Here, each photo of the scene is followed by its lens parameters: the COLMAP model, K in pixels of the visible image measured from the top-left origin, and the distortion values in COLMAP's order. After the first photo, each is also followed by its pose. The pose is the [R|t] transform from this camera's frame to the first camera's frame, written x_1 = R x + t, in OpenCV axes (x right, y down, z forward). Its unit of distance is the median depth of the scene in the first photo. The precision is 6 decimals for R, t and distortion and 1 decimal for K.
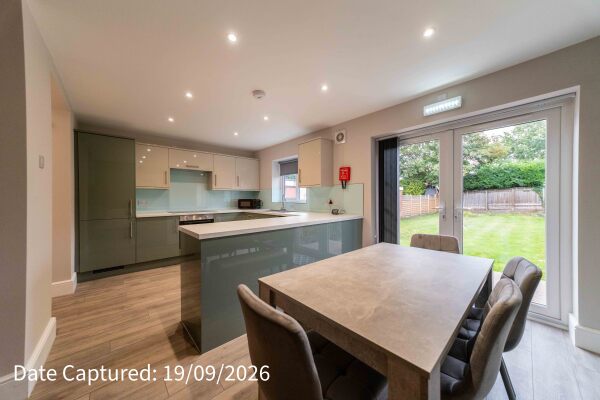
lens RADIAL K [[207.2, 0, 290.1], [0, 207.2, 200.4], [0, 0, 1]] dist [-0.012389, -0.000080]
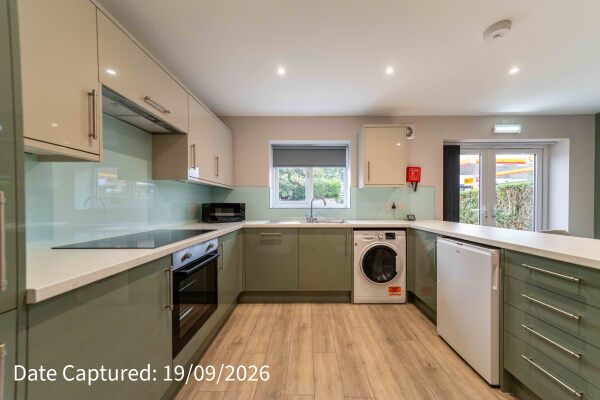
lens RADIAL K [[221.7, 0, 284.9], [0, 221.7, 208.3], [0, 0, 1]] dist [-0.002285, -0.000191]
pose [[0.651055, -0.007683, 0.758992, -0.706738], [0.008834, 0.999958, 0.002544, 0.008679], [-0.758979, 0.005049, 0.651095, 0.689971]]
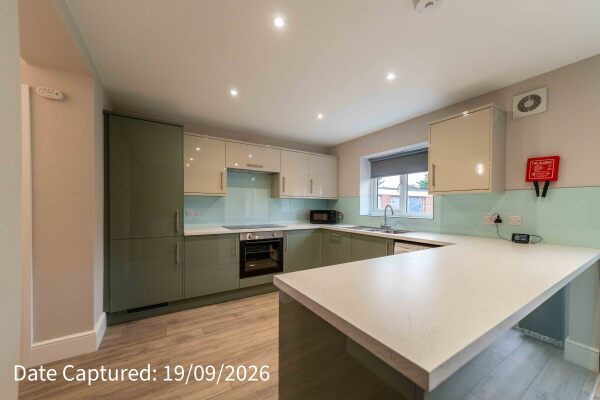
lens RADIAL K [[207.2, 0, 298.9], [0, 207.2, 208.9], [0, 0, 1]] dist [-0.012389, -0.000080]
pose [[0.992014, 0.011625, -0.125591, -0.261725], [-0.011502, 0.999932, 0.001705, -0.015162], [0.125602, -0.000247, 0.992081, 0.336919]]
